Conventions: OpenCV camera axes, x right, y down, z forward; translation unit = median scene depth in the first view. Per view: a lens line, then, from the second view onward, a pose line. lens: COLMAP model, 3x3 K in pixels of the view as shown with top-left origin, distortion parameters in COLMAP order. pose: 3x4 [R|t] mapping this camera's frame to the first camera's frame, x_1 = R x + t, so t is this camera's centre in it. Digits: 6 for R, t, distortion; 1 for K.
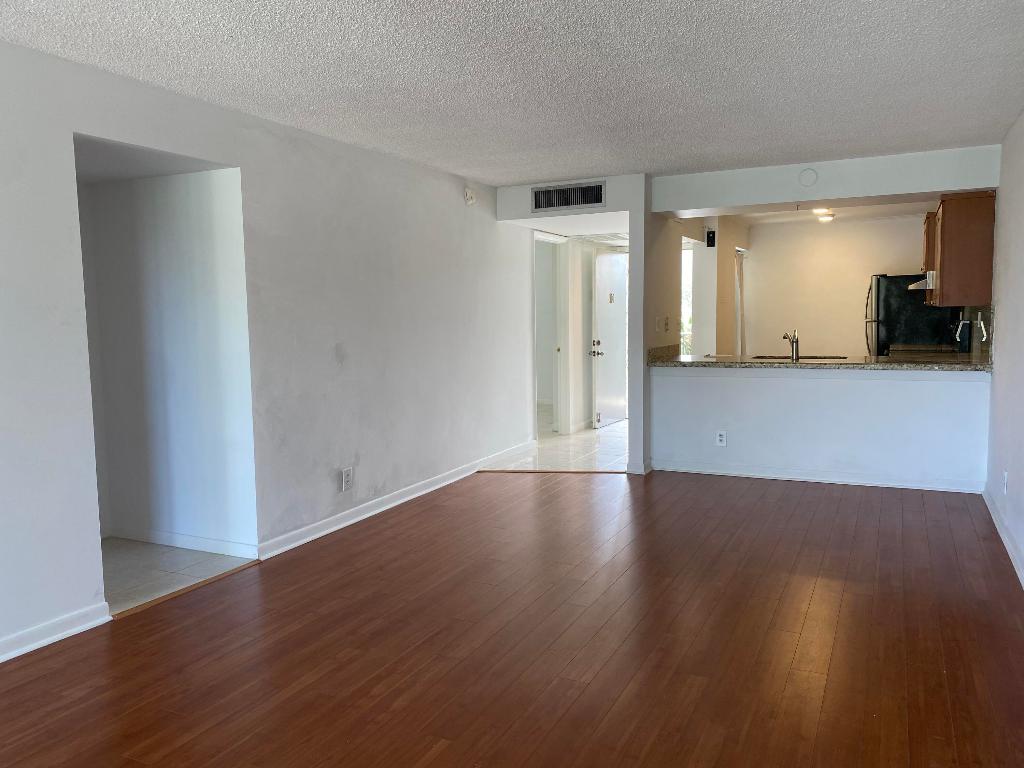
lens RADIAL K [[779.2, 0, 508.0], [0, 779.2, 387.5], [0, 0, 1]] dist [0.019542, -0.030593]
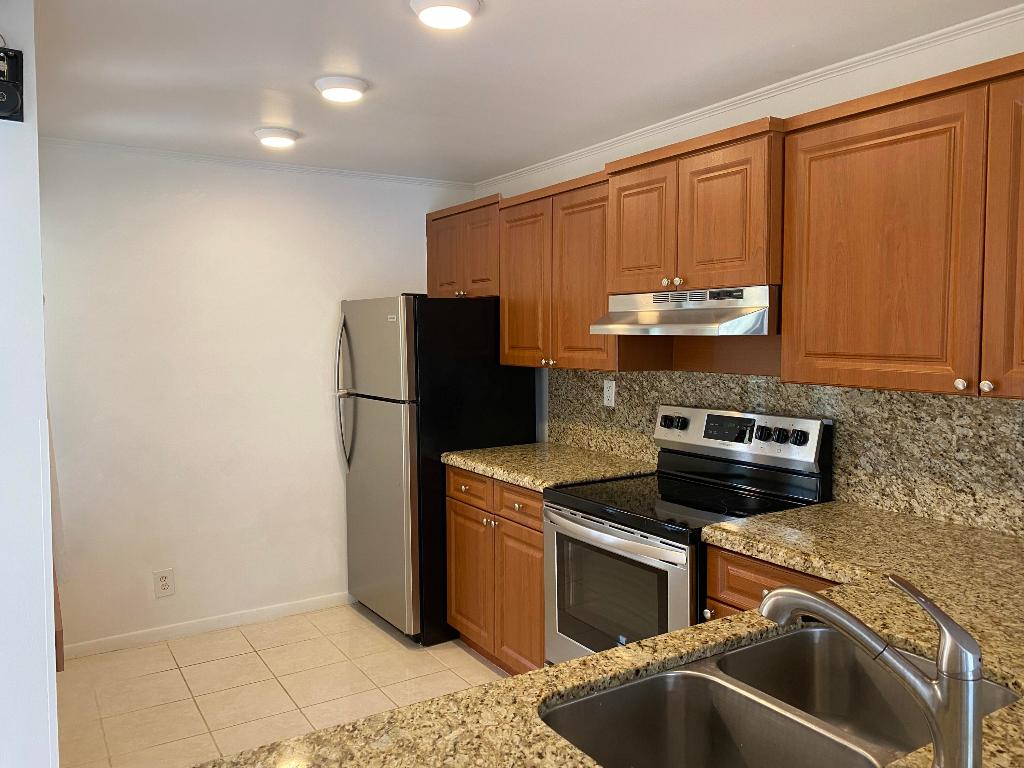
lens RADIAL K [[779.2, 0, 507.7], [0, 779.2, 382.7], [0, 0, 1]] dist [0.019542, -0.030593]
pose [[0.524681, -0.041126, 0.850305, 0.146577], [0.076800, 0.997046, 0.000834, -0.096766], [-0.847827, 0.064866, 0.526290, 0.775801]]
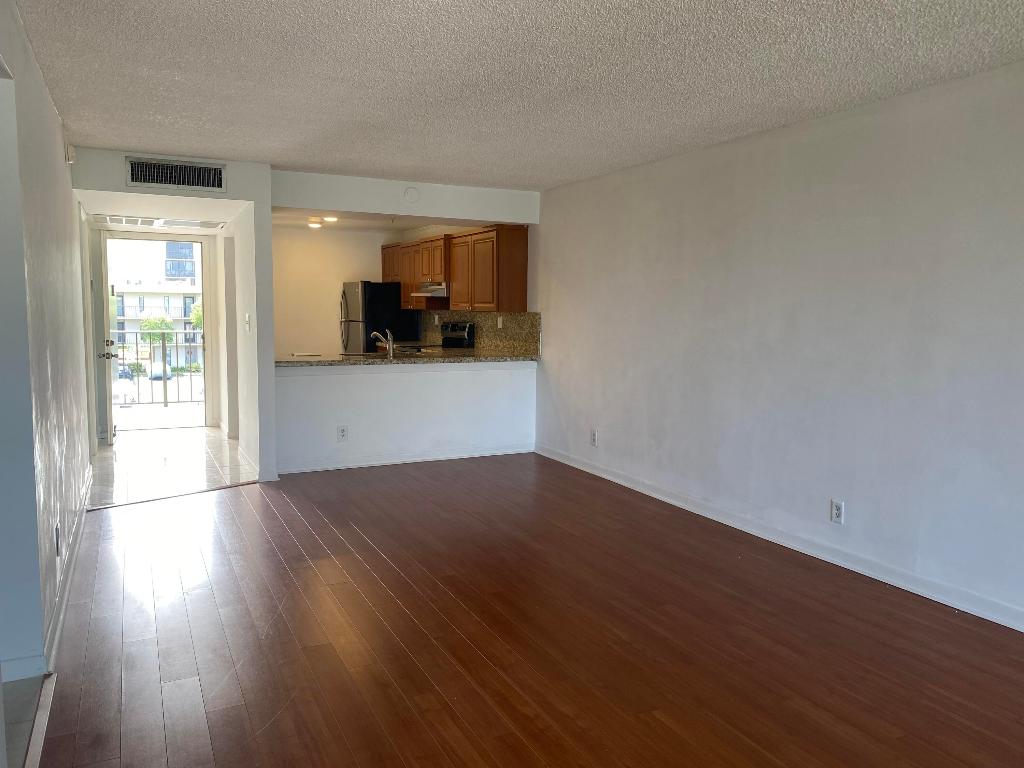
lens RADIAL K [[779.2, 0, 513.1], [0, 779.2, 380.3], [0, 0, 1]] dist [0.019542, -0.030593]
pose [[0.602610, -0.050812, 0.796416, -0.324152], [0.054734, 0.998252, 0.022275, -0.012999], [-0.796156, 0.030167, 0.604338, 0.151521]]
